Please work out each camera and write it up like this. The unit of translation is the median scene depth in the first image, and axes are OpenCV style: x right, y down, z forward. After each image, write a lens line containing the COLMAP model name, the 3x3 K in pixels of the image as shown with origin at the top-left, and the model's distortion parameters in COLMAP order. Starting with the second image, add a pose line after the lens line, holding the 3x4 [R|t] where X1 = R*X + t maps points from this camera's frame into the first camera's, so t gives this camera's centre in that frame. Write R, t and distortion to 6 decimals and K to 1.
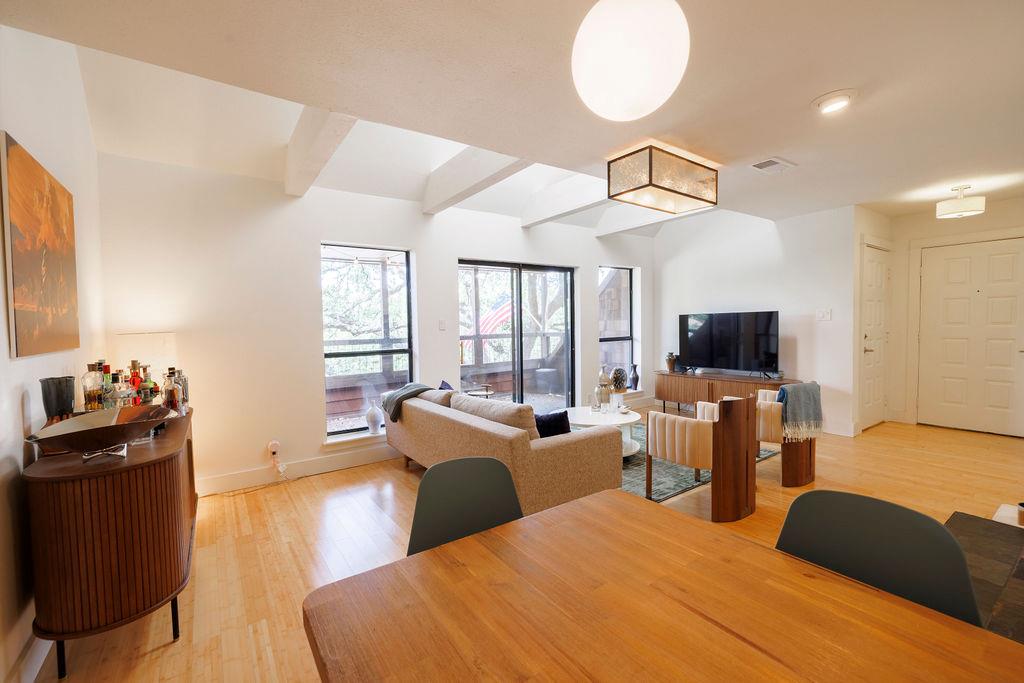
lens RADIAL K [[430.6, 0, 511.7], [0, 430.6, 341.9], [0, 0, 1]] dist [-0.002499, -0.000433]
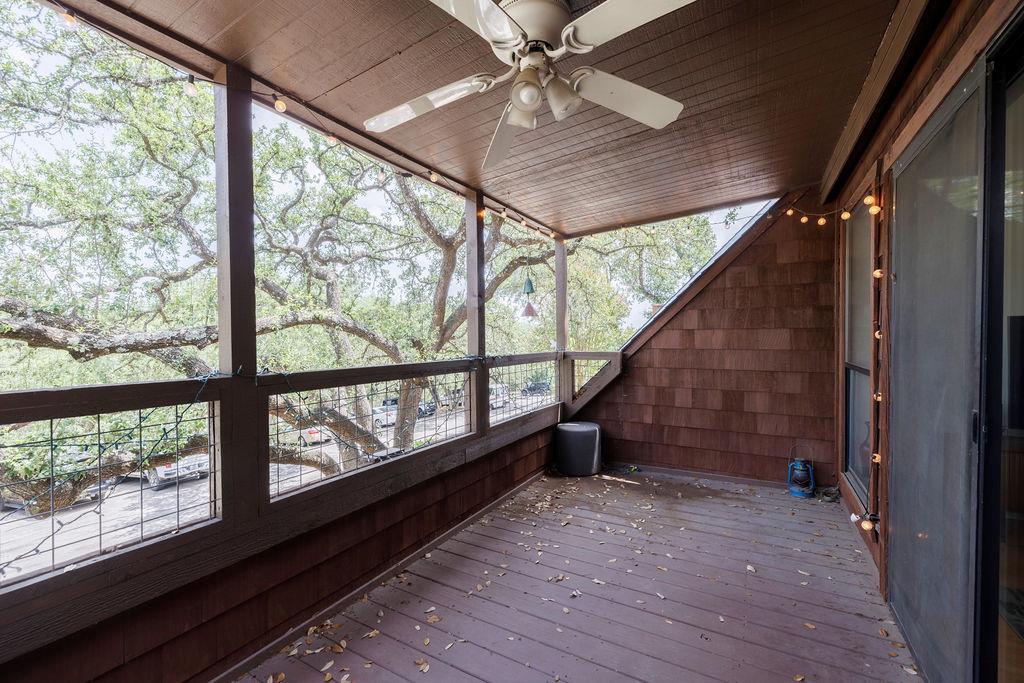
lens RADIAL K [[430.6, 0, 513.1], [0, 430.6, 344.8], [0, 0, 1]] dist [-0.002499, -0.000433]
pose [[0.906874, 0.012238, 0.421225, -0.221268], [0.006724, 0.999031, -0.043501, -0.009633], [-0.421349, 0.042282, 0.905913, 0.612632]]
